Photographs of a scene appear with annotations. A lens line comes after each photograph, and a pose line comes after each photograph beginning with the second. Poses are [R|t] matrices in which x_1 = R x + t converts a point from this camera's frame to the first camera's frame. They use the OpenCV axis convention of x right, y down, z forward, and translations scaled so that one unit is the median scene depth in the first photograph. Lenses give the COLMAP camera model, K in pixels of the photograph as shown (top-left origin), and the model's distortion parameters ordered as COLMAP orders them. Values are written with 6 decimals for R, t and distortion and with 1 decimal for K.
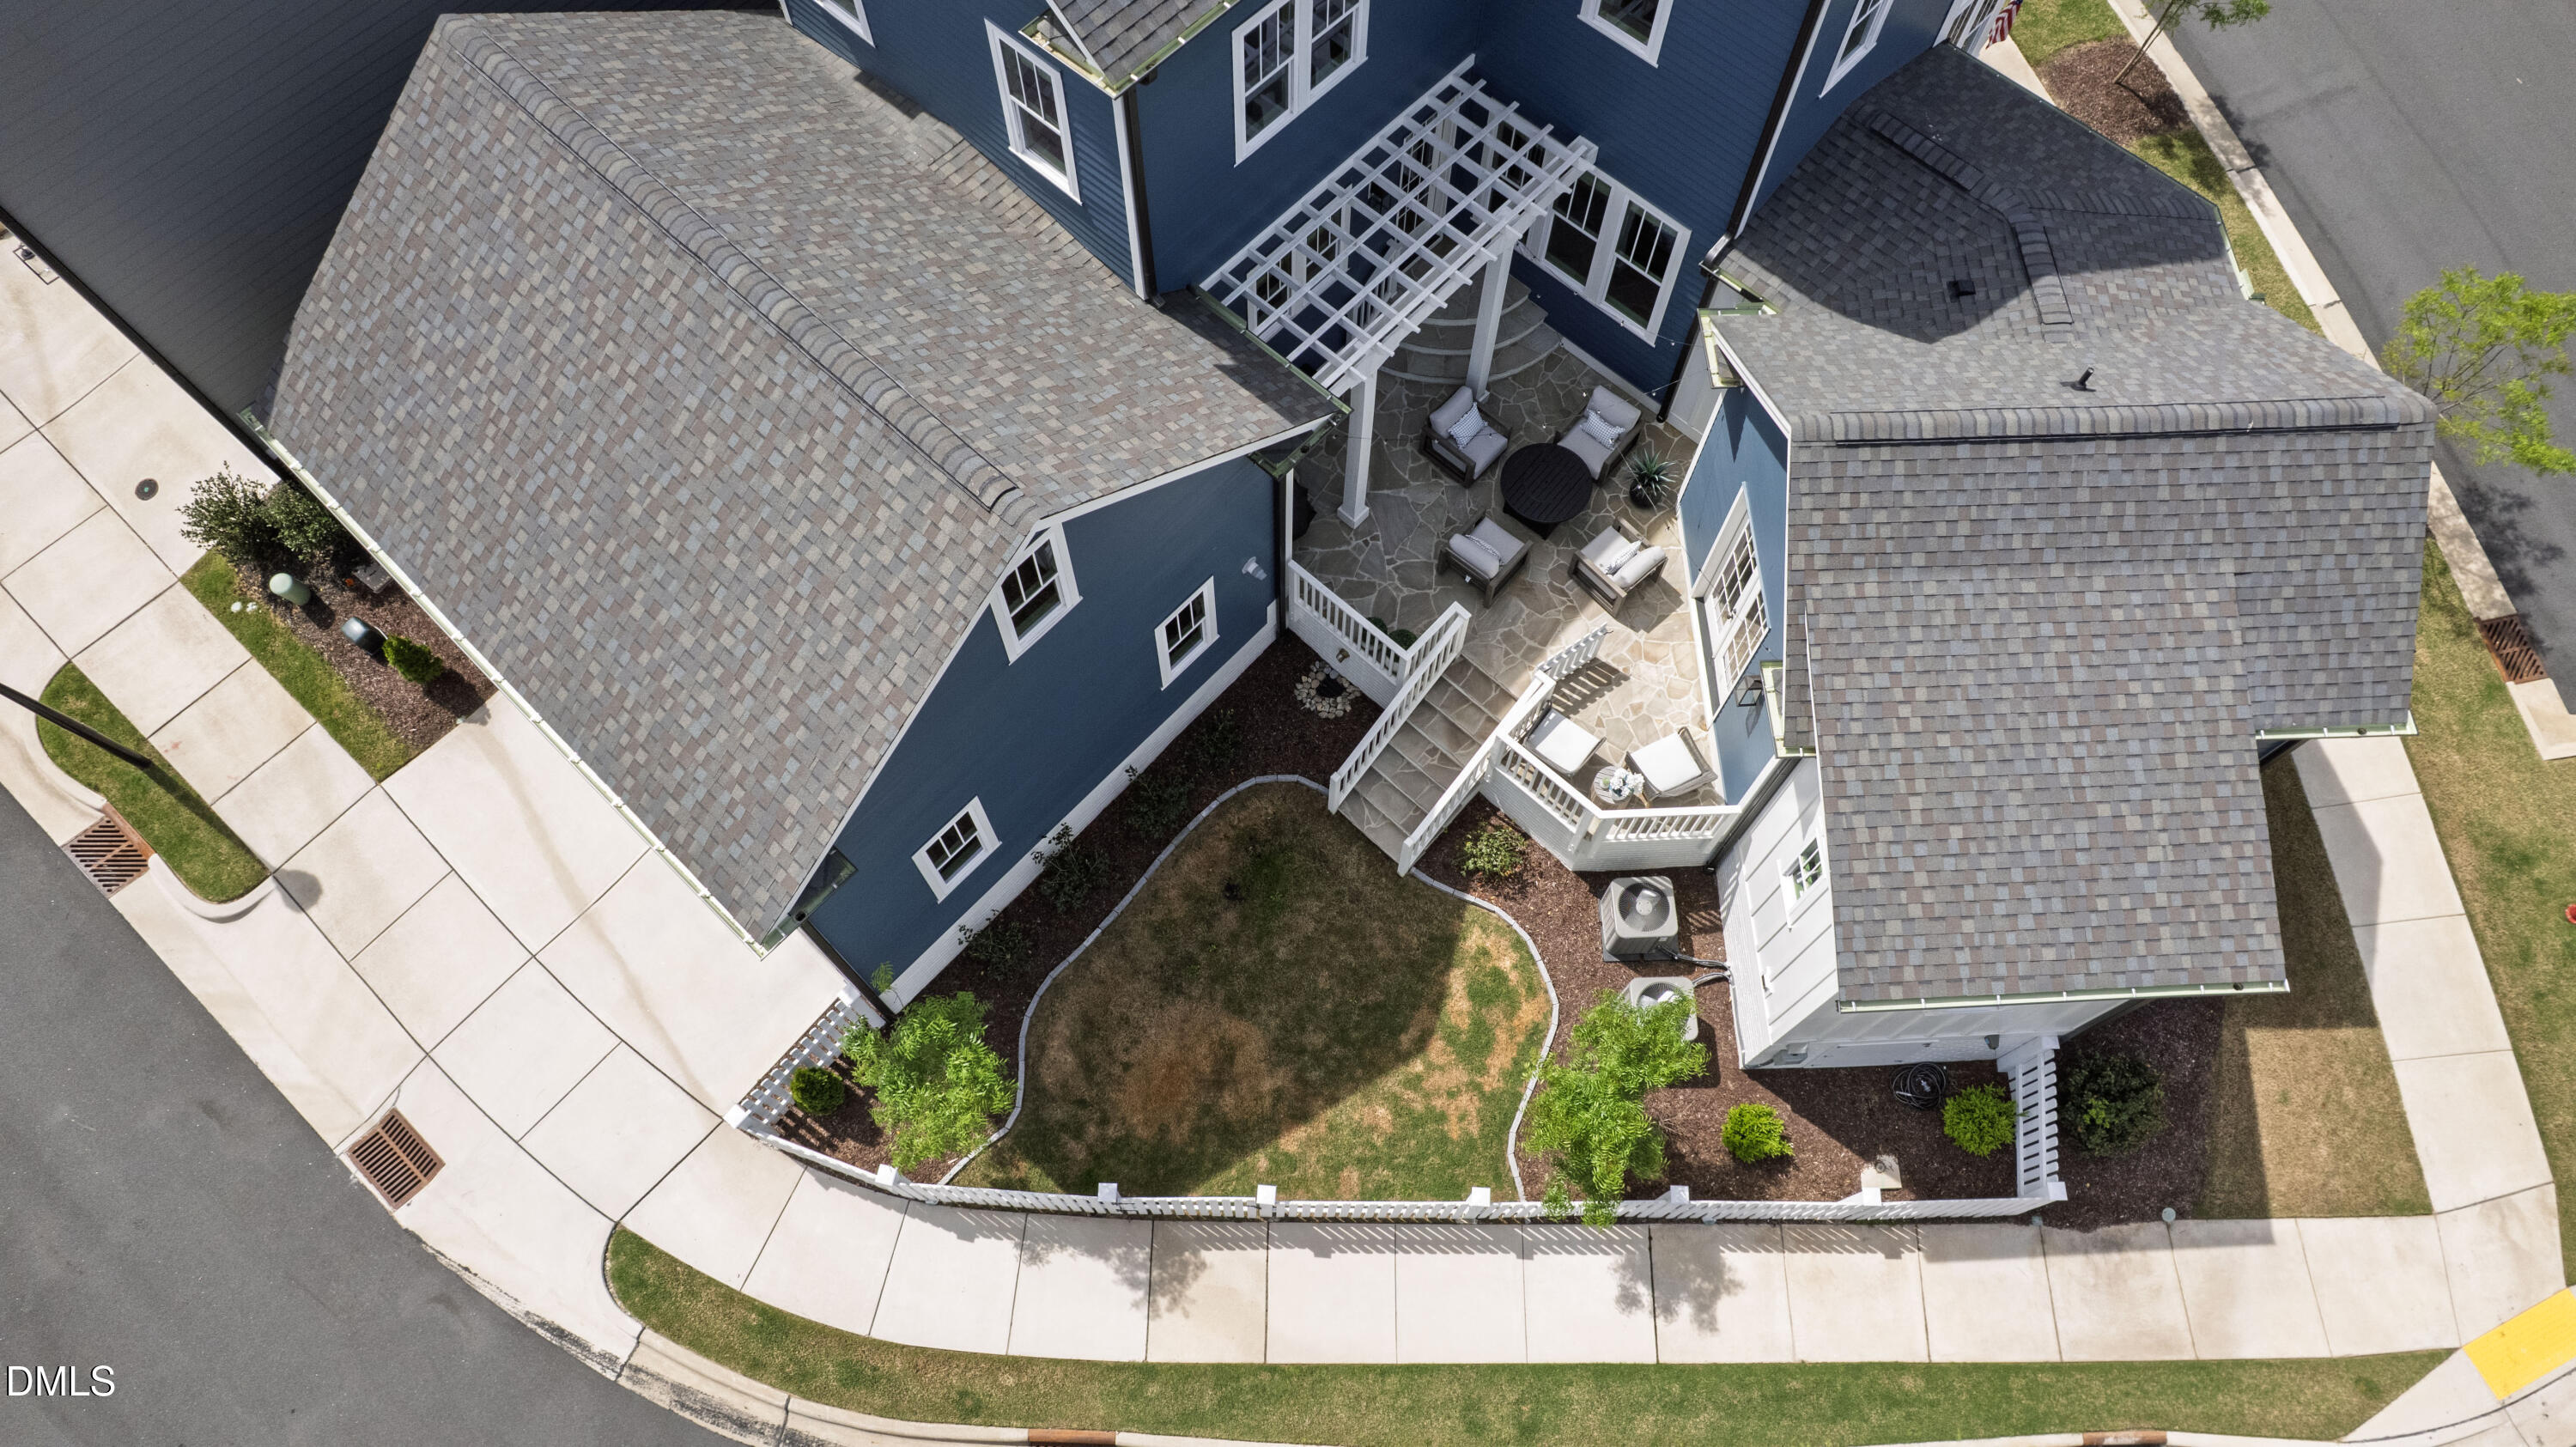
lens RADIAL K [[1635.9, 0, 1288.0], [0, 1635.9, 723.5], [0, 0, 1]] dist [-0.067635, 0.061439]
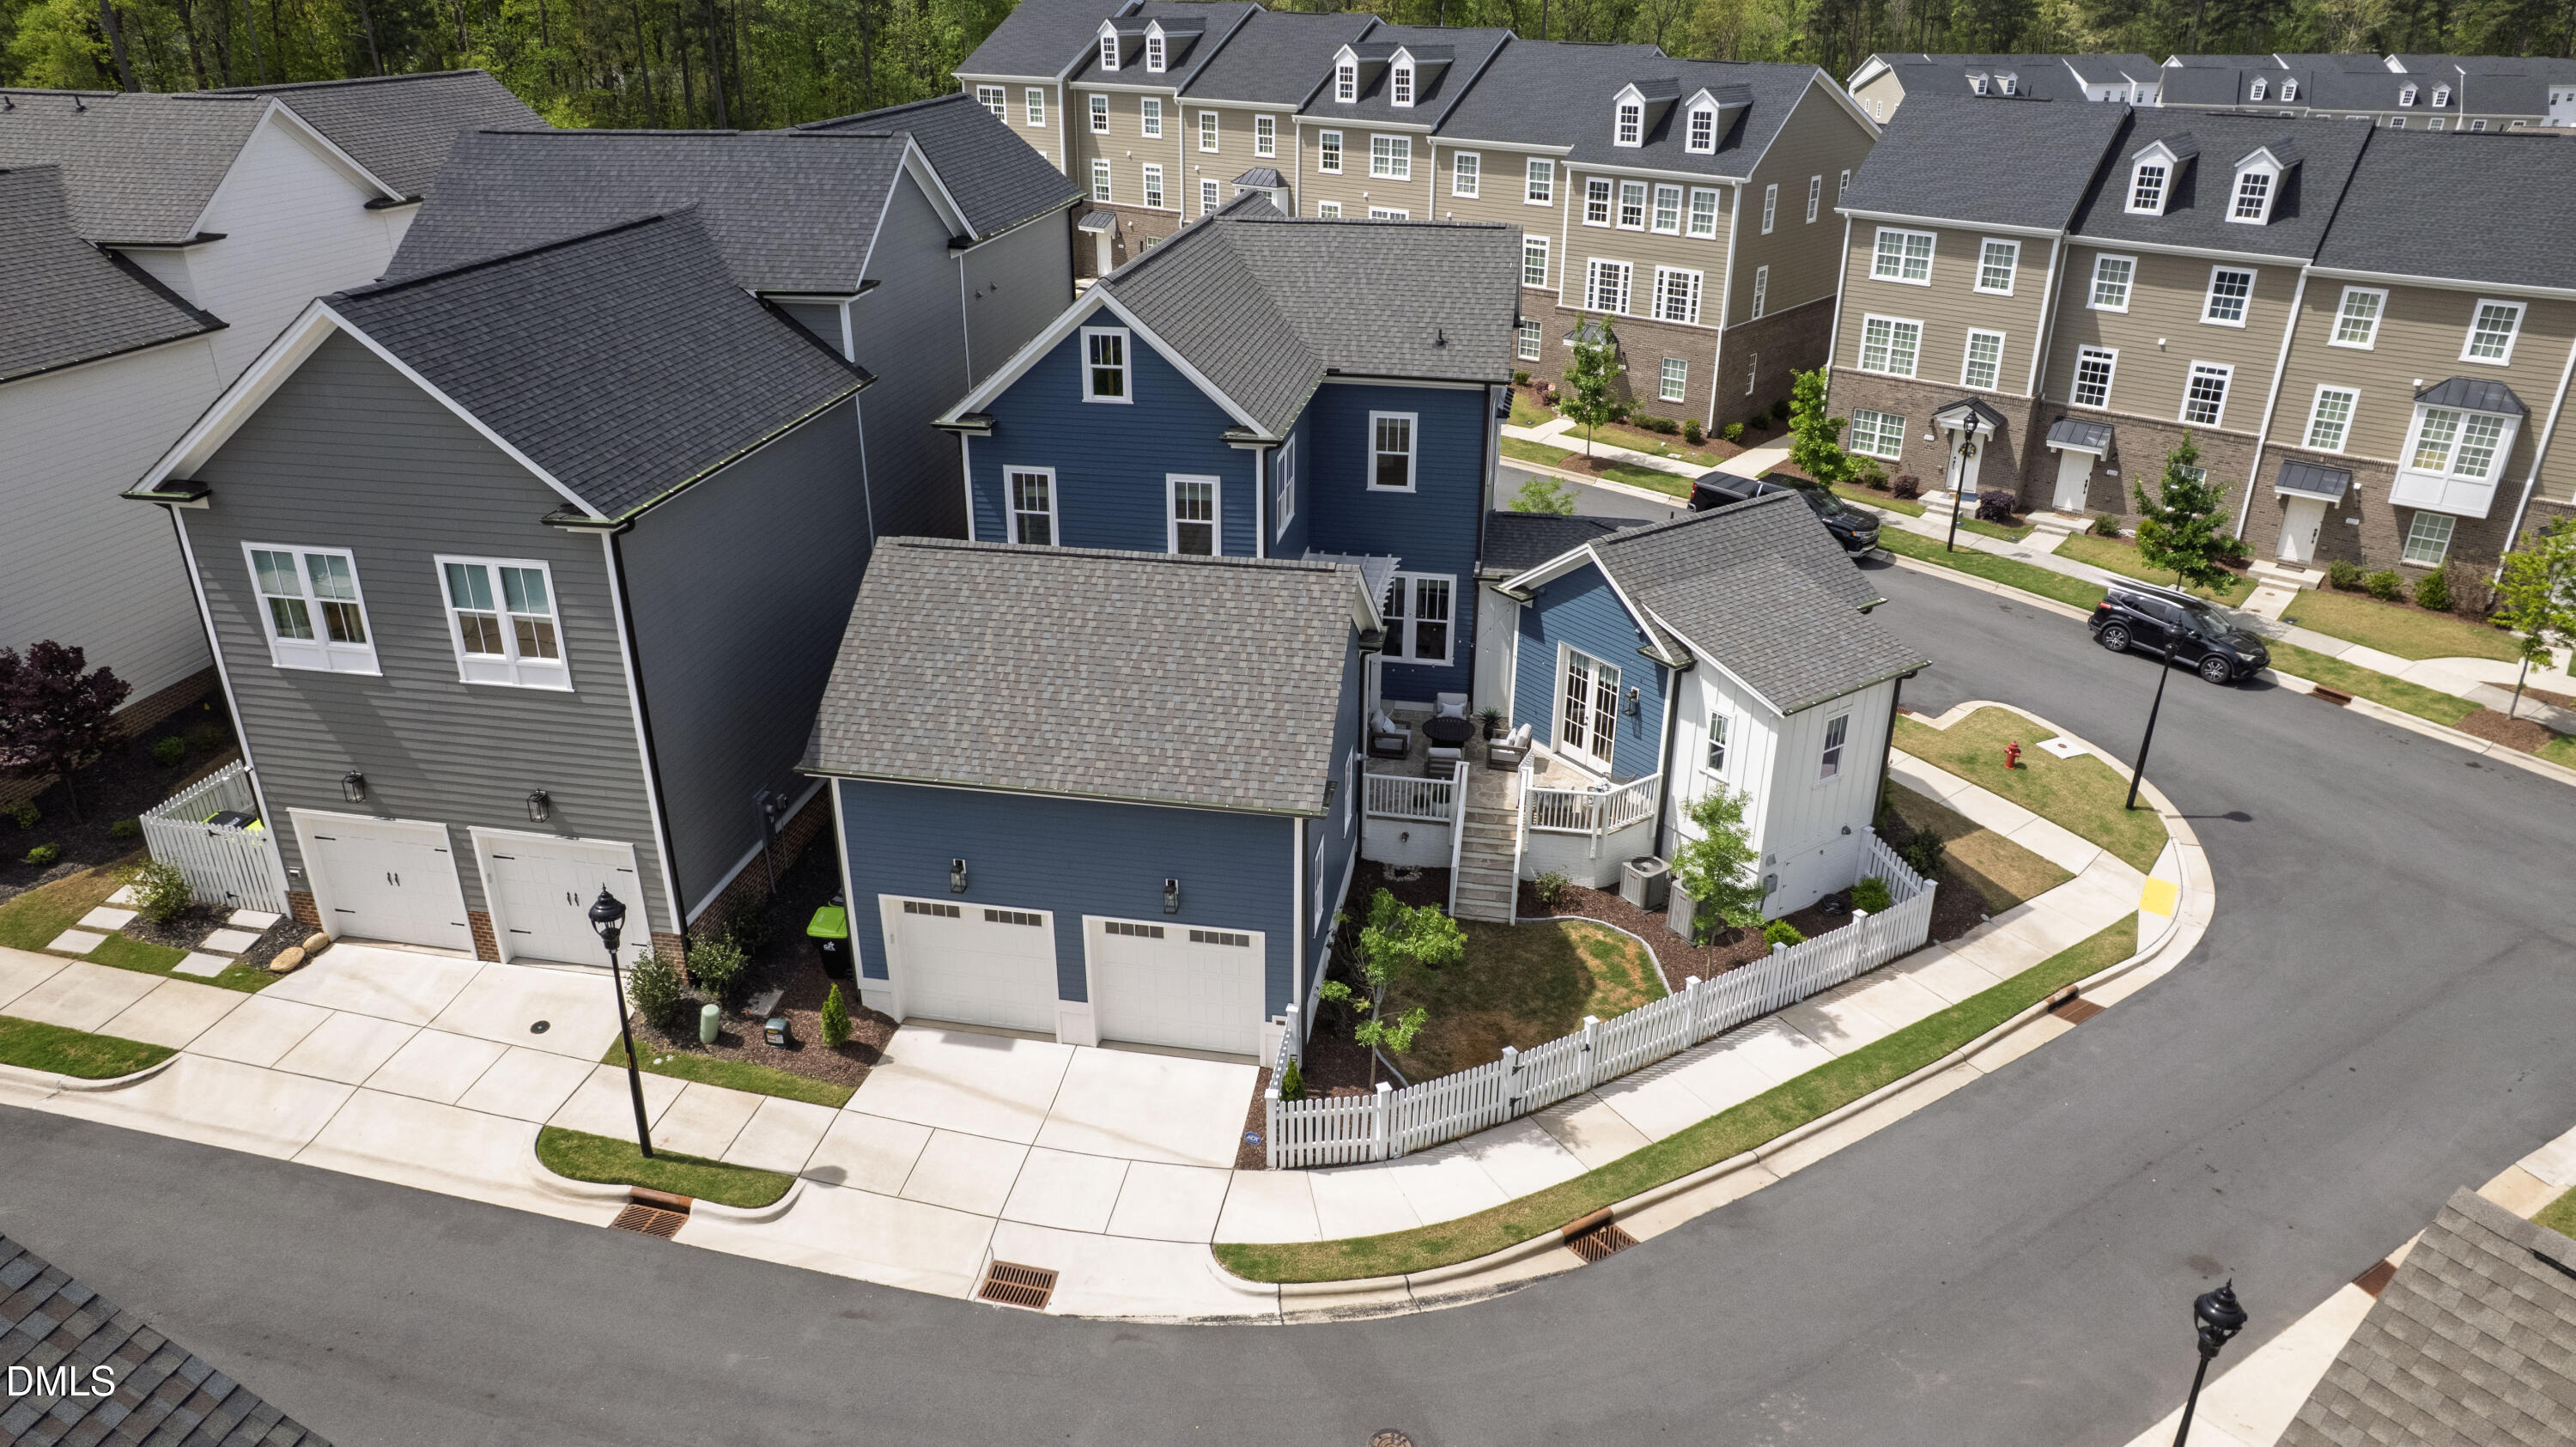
lens RADIAL K [[1635.9, 0, 1288.0], [0, 1635.9, 723.5], [0, 0, 1]] dist [-0.067635, 0.061439]
pose [[0.841240, -0.229159, 0.489695, -0.878469], [0.496255, 0.686749, -0.531137, 0.722285], [-0.214582, 0.689827, 0.691443, -0.168032]]
